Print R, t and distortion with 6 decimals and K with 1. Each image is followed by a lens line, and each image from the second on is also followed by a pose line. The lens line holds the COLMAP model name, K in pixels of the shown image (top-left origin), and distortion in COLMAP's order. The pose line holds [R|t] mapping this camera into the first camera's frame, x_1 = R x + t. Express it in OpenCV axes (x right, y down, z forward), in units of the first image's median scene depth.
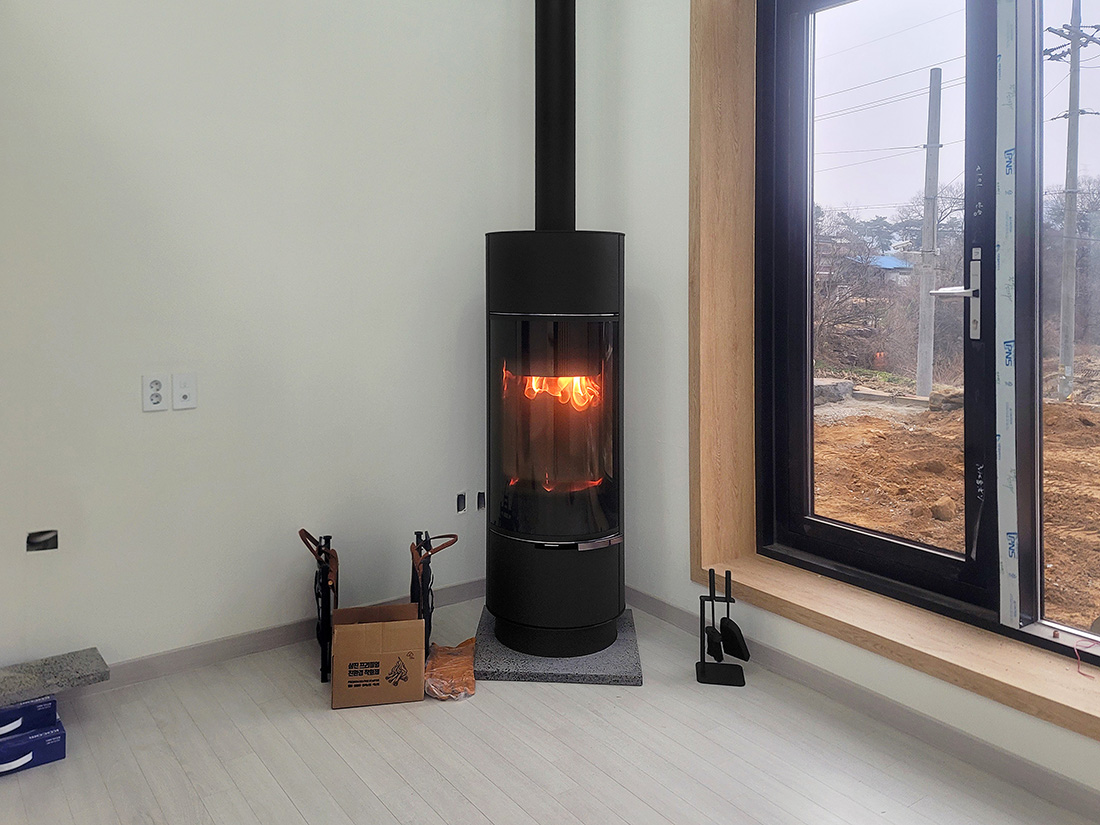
lens RADIAL K [[829.8, 0, 568.5], [0, 829.8, 297.1], [0, 0, 1]] dist [0.010327, -0.002113]
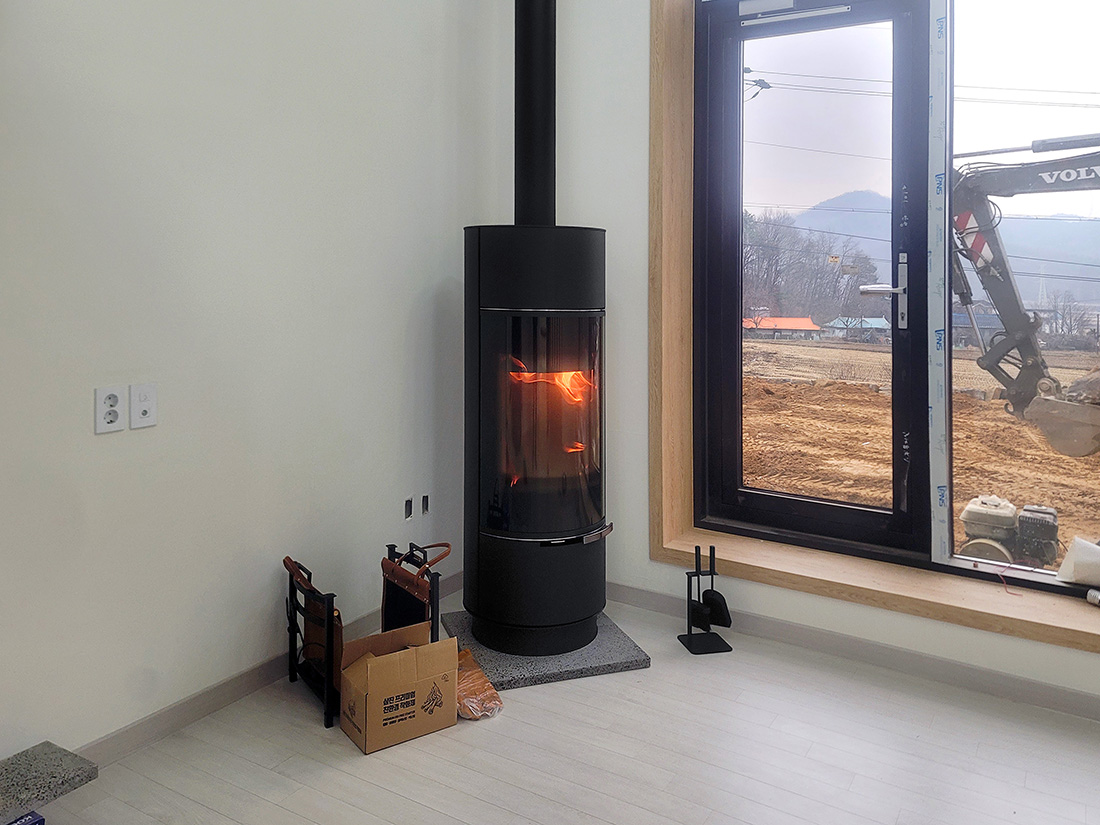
lens RADIAL K [[783.2, 0, 635.6], [0, 783.2, 276.2], [0, 0, 1]] dist [0.003636, -0.000344]
pose [[0.924594, 0.010812, 0.380800, -0.299966], [-0.004621, 0.999842, -0.017168, -0.004067], [-0.380925, 0.014113, 0.924498, 0.091786]]
